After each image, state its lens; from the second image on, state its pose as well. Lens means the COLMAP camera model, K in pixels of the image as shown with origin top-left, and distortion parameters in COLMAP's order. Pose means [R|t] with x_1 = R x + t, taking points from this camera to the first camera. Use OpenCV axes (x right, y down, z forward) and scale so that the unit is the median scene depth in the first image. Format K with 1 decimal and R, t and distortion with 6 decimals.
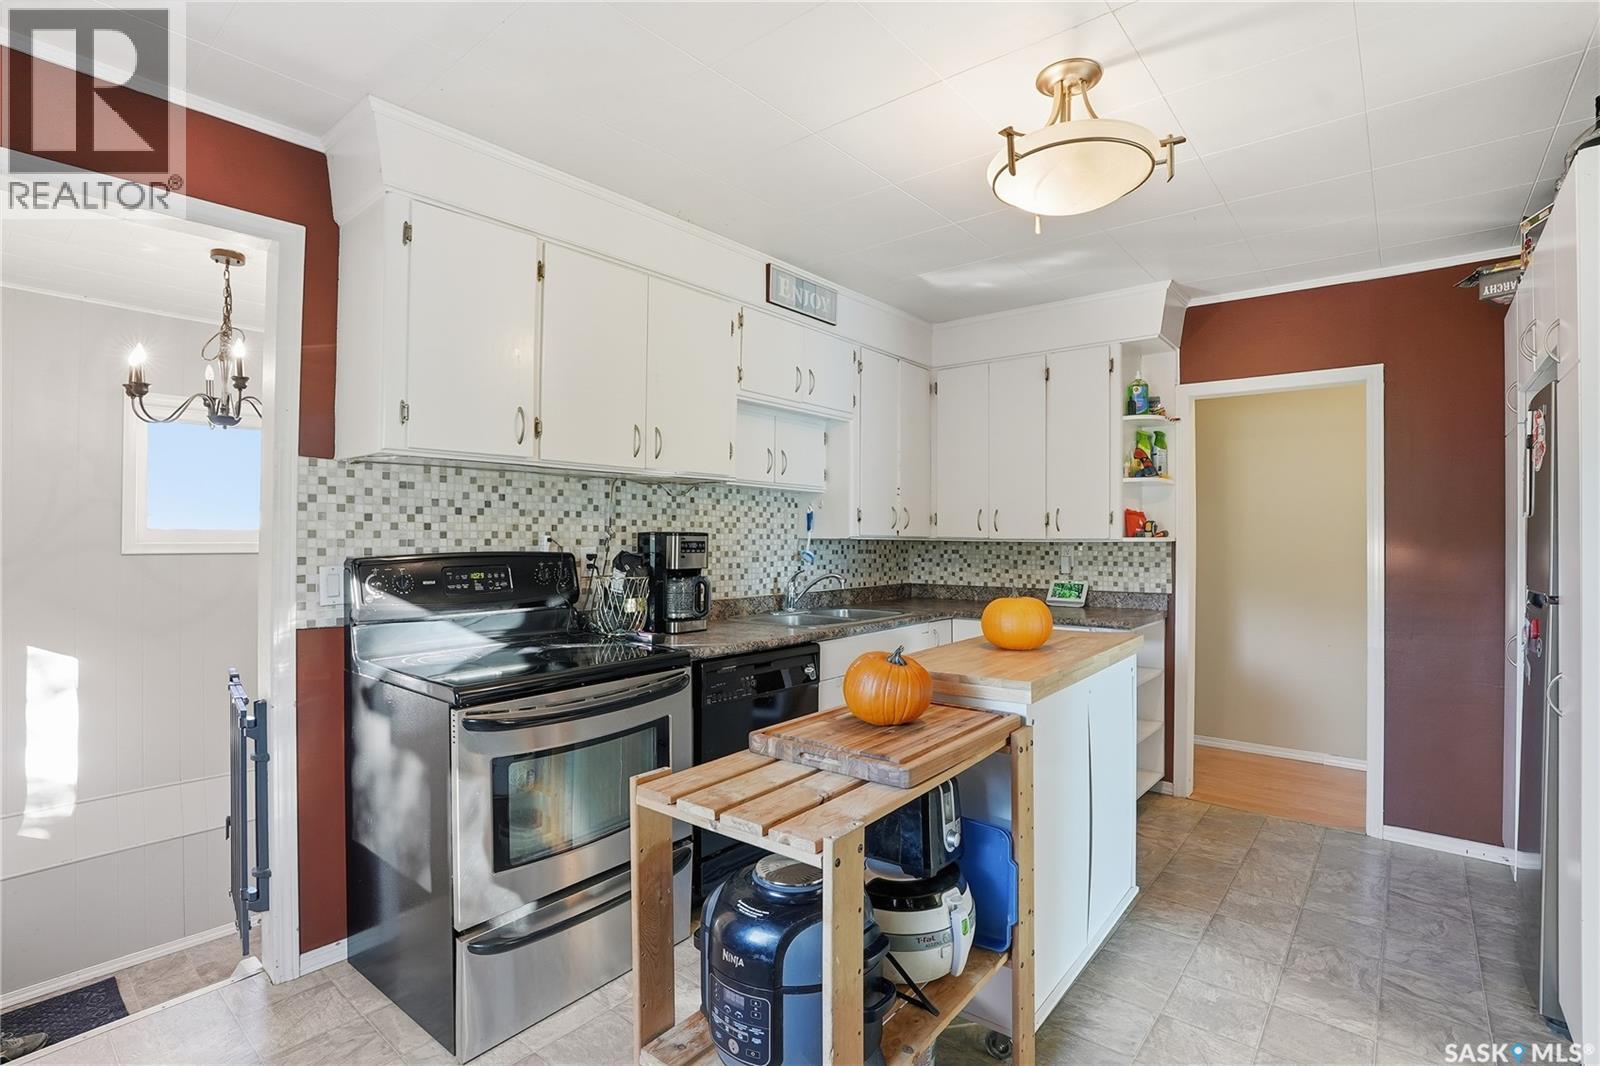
lens RADIAL K [[764.5, 0, 807.7], [0, 764.5, 542.6], [0, 0, 1]] dist [-0.063284, 0.024388]
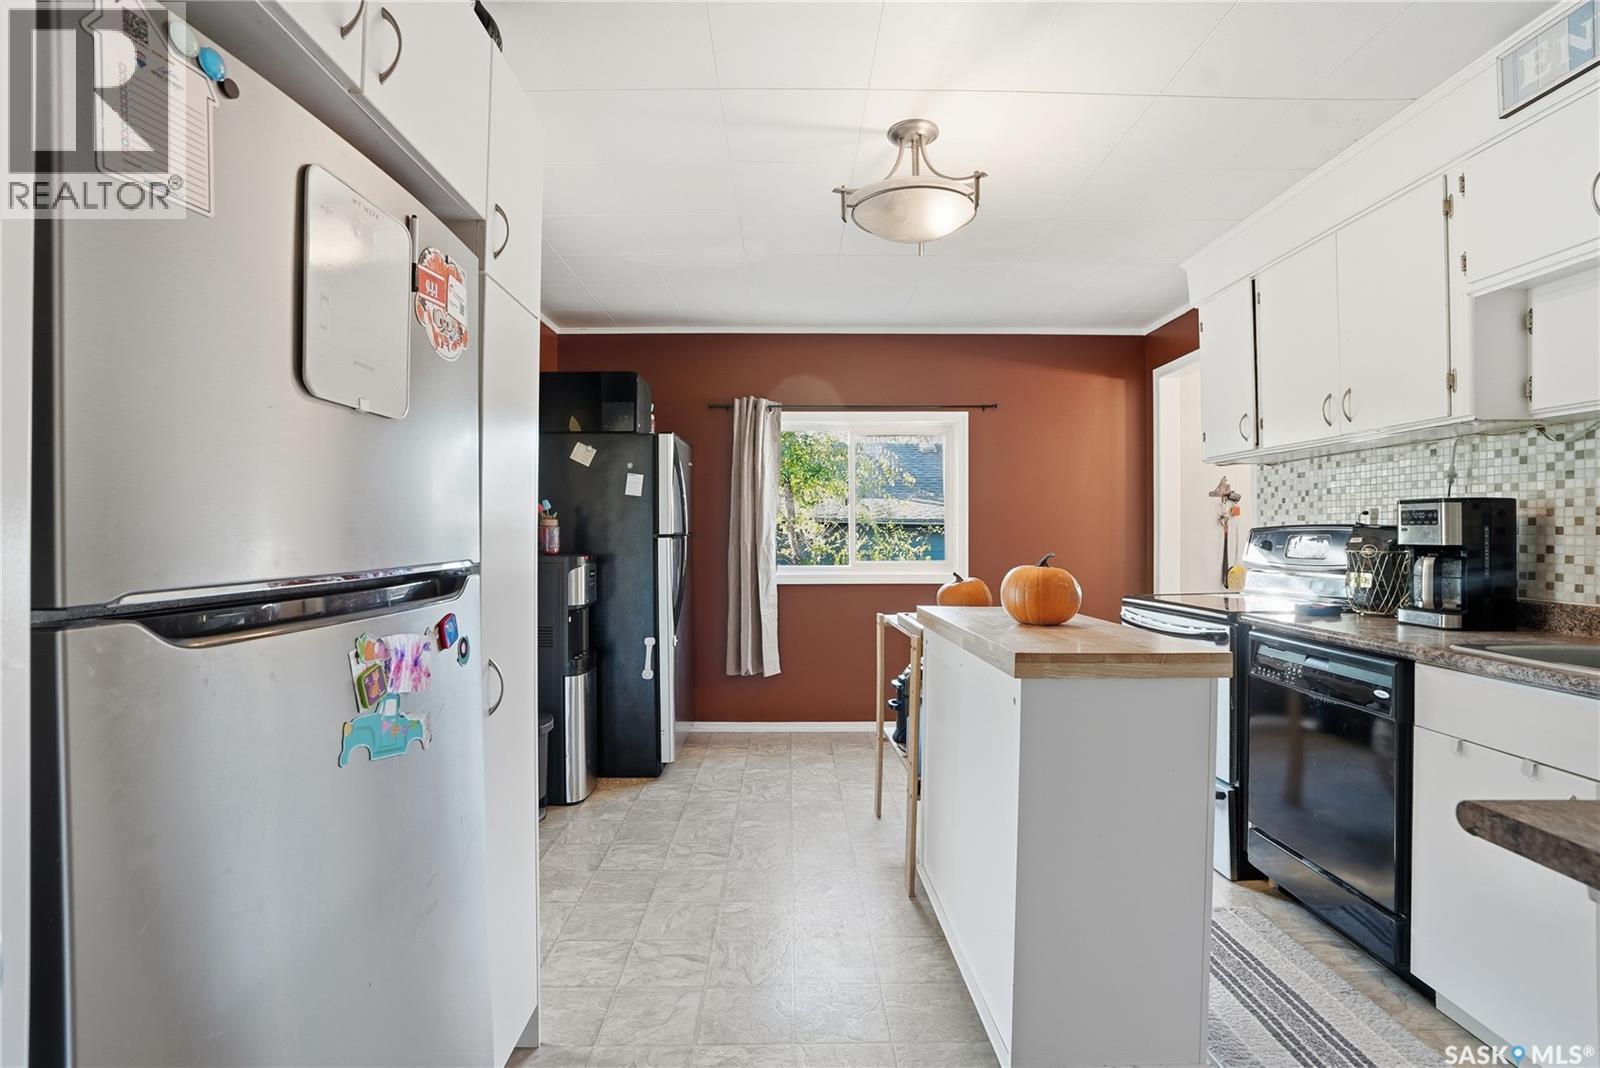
lens RADIAL K [[764.5, 0, 788.2], [0, 764.5, 523.5], [0, 0, 1]] dist [-0.063284, 0.024388]
pose [[-0.771865, -0.015898, -0.635588, 0.716065], [-0.014756, 0.999866, -0.007090, 0.023335], [0.635616, 0.003907, -0.771996, 1.016732]]
